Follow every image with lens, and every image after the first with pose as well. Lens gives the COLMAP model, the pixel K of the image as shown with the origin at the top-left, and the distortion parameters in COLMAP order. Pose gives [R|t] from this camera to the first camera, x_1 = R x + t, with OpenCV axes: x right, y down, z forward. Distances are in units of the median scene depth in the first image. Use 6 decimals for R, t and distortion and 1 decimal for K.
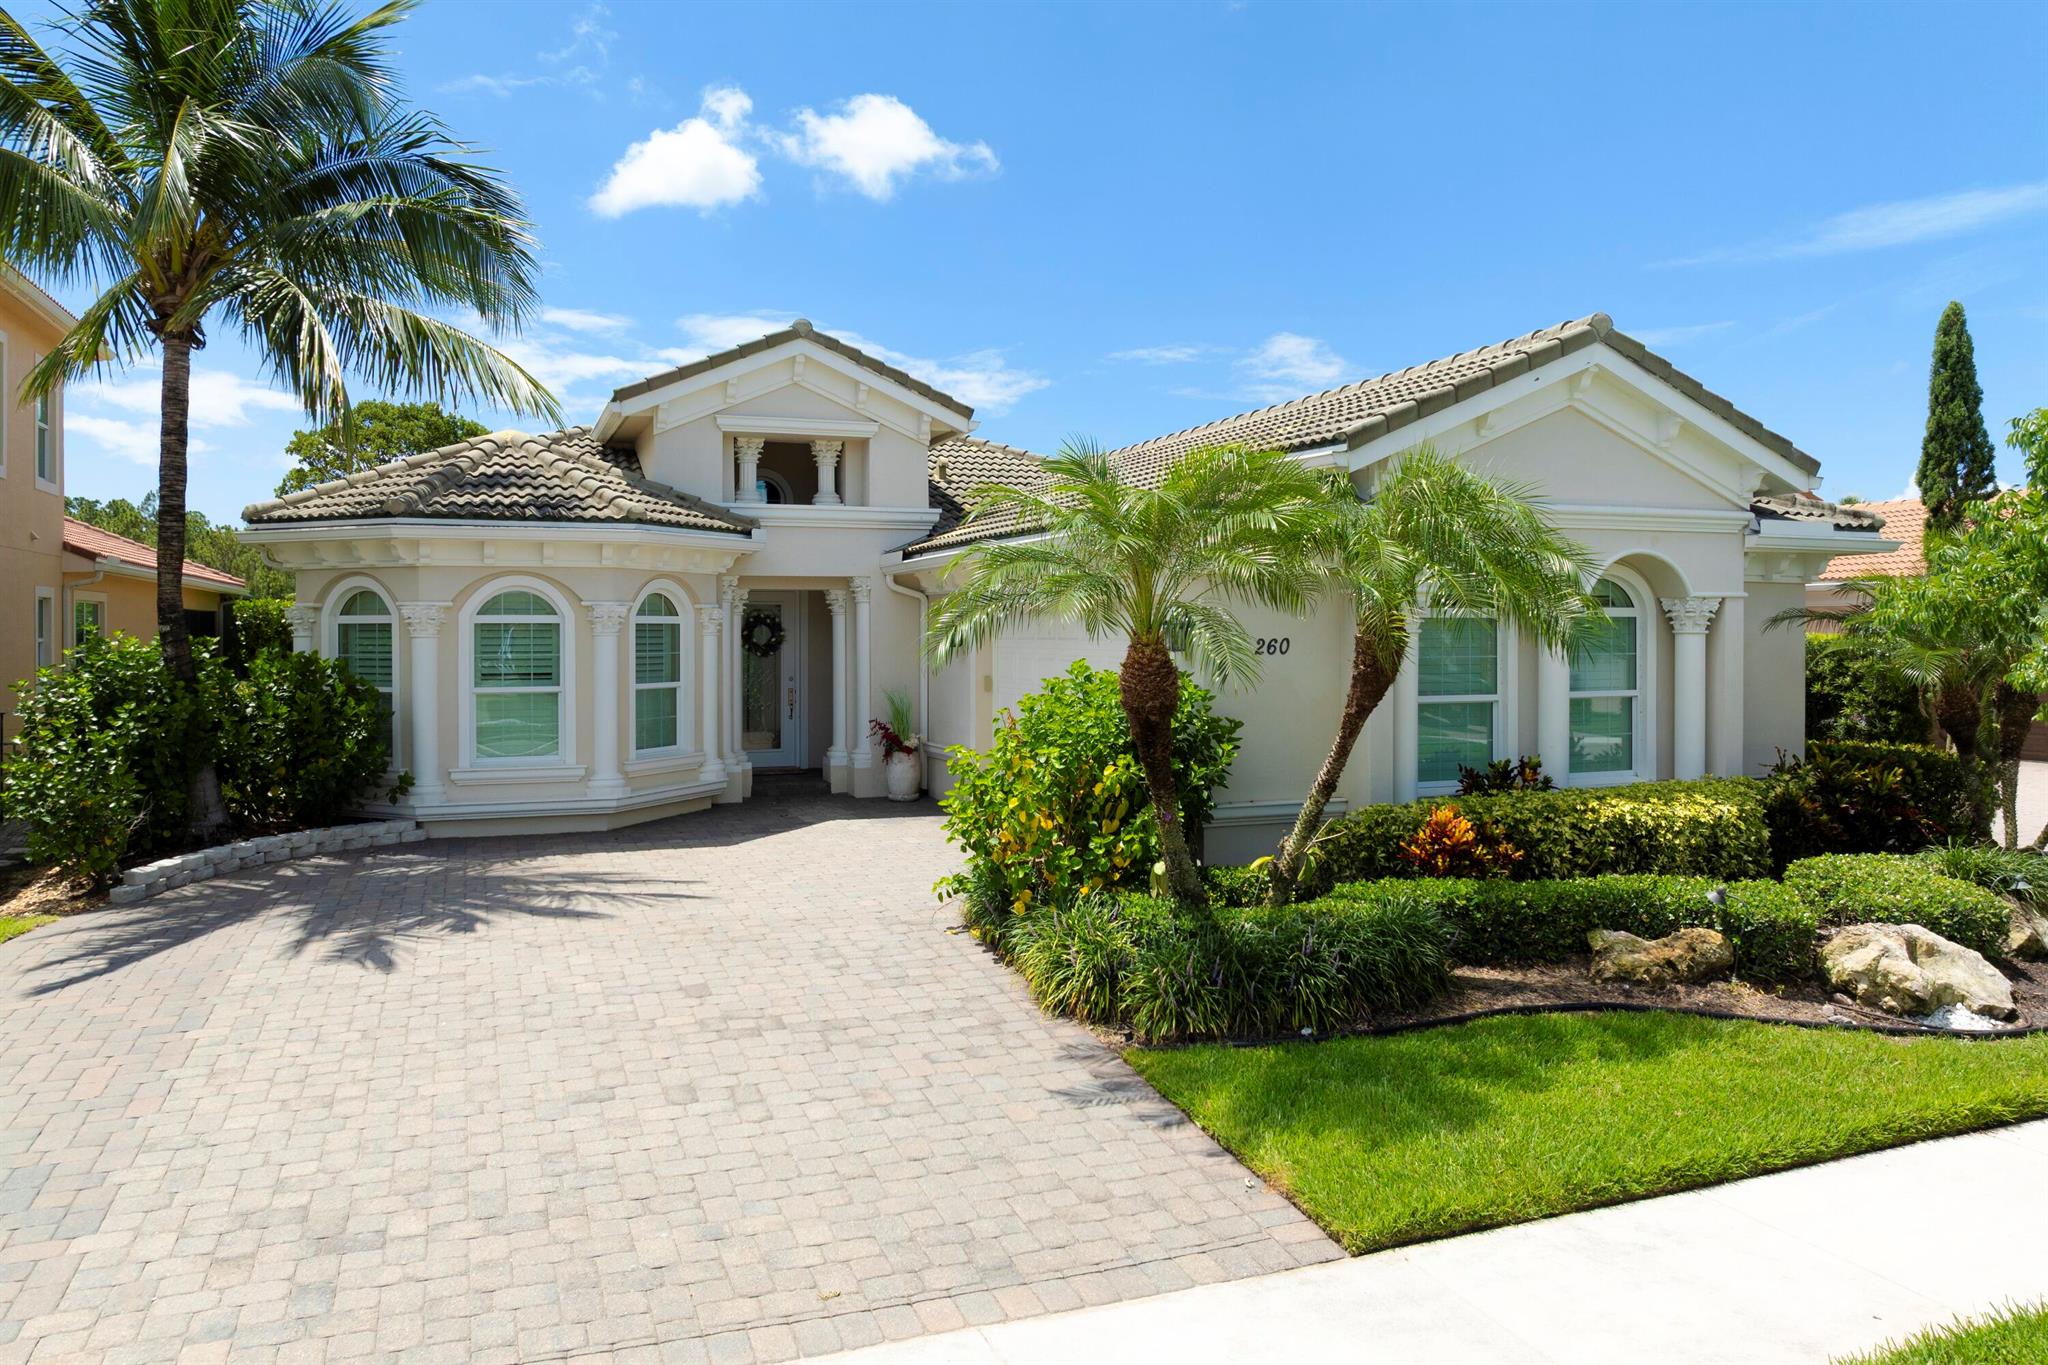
lens RADIAL K [[1438.3, 0, 1001.1], [0, 1438.3, 607.2], [0, 0, 1]] dist [-0.036695, -0.000922]
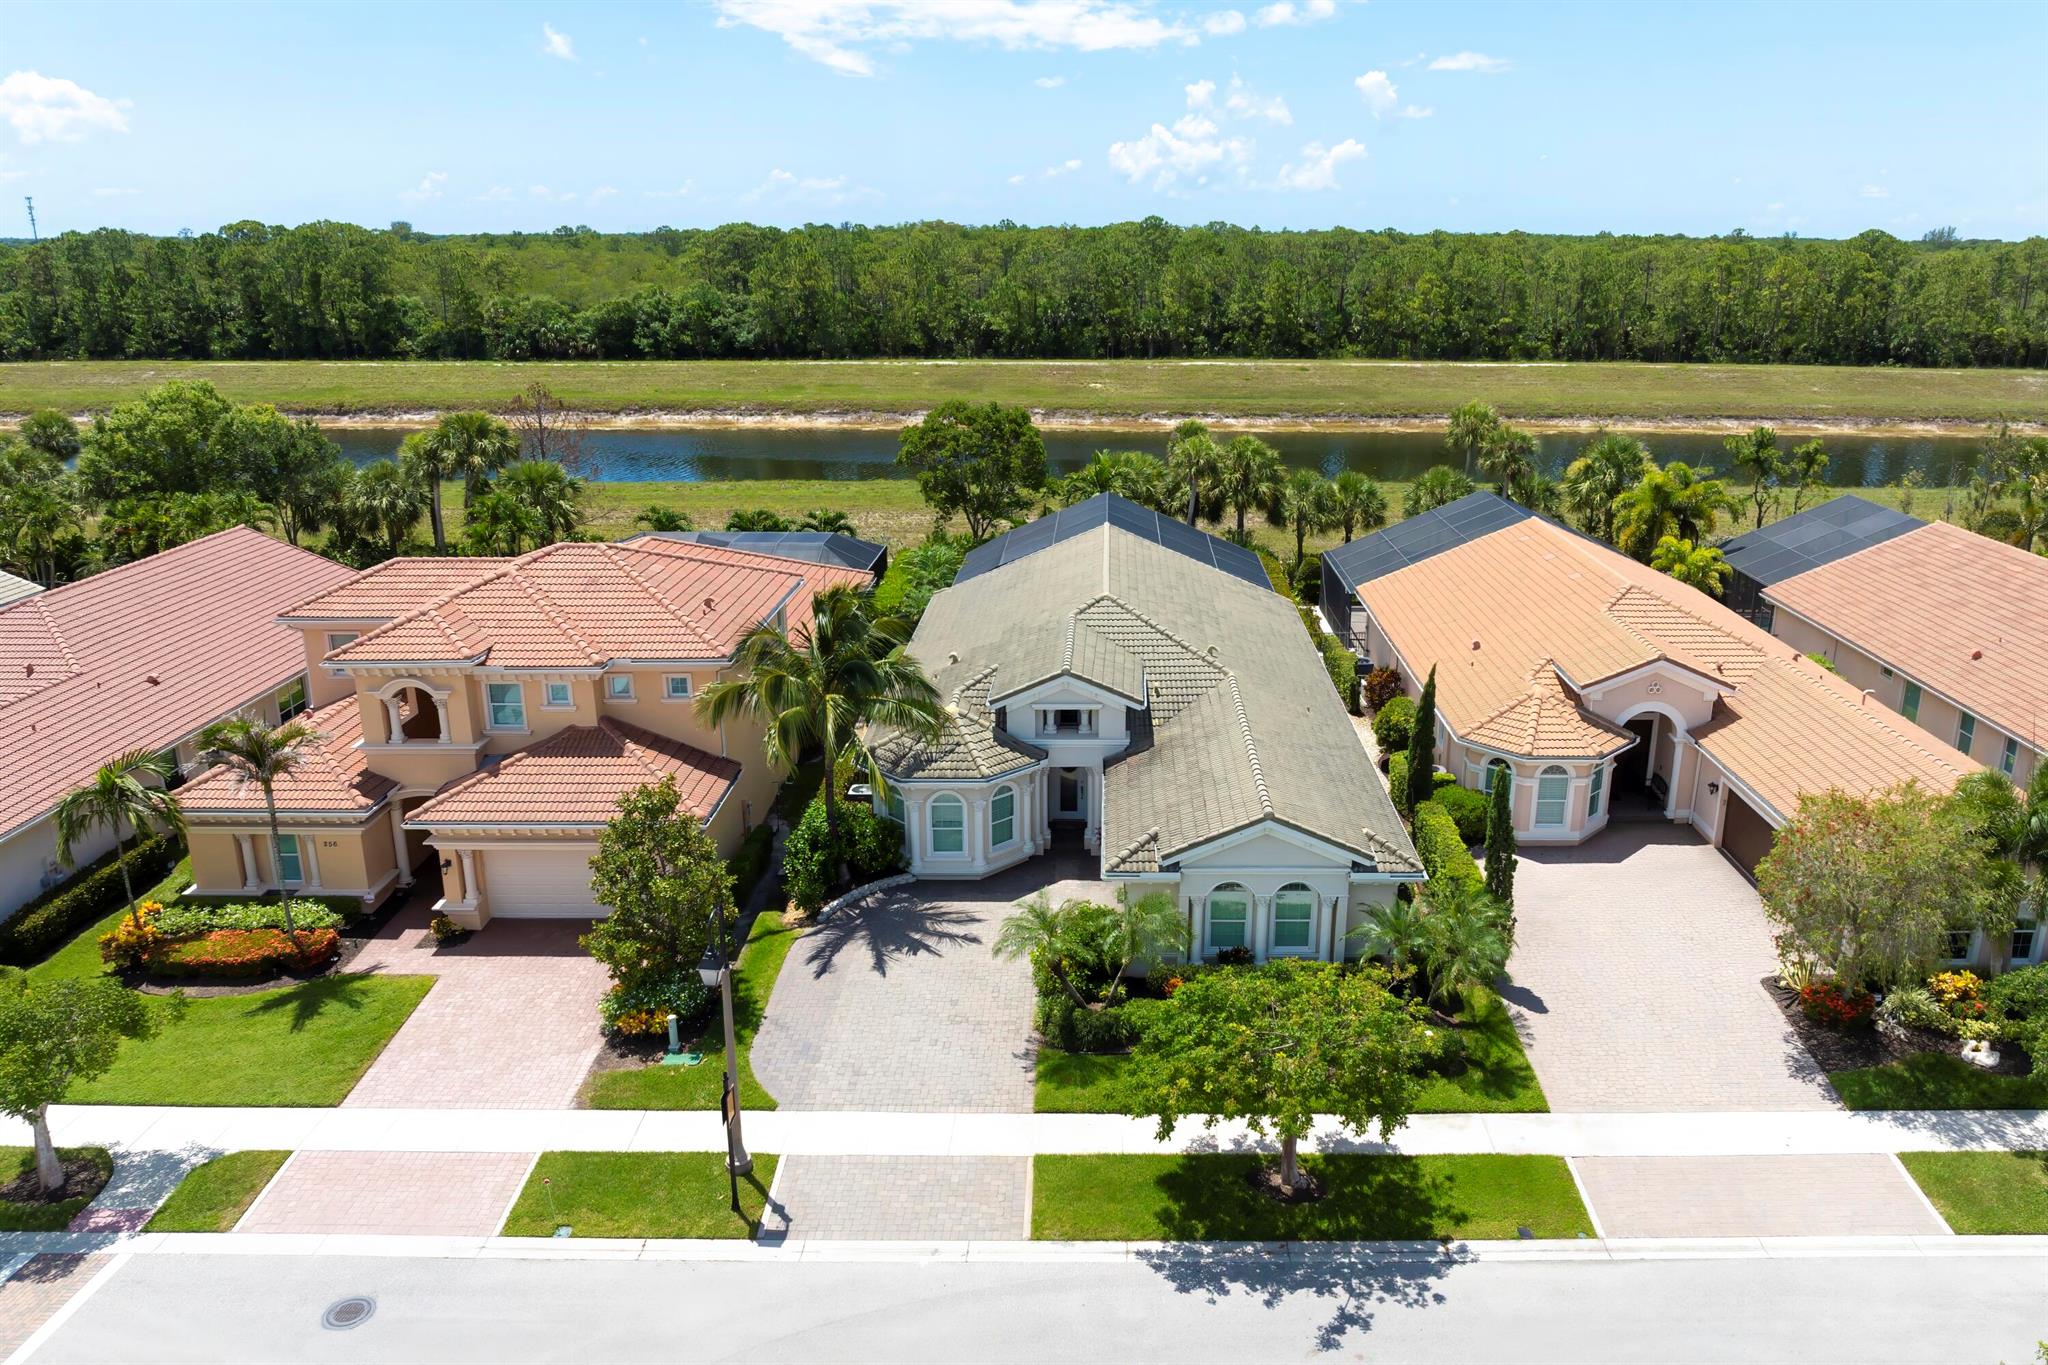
lens RADIAL K [[1438.3, 0, 1146.0], [0, 1438.3, 701.4], [0, 0, 1]] dist [-0.036695, -0.000922]
pose [[0.943121, 0.113164, -0.312597, 1.095269], [-0.006070, 0.945988, 0.324145, -1.381119], [0.332394, -0.303810, 0.892868, -1.598915]]
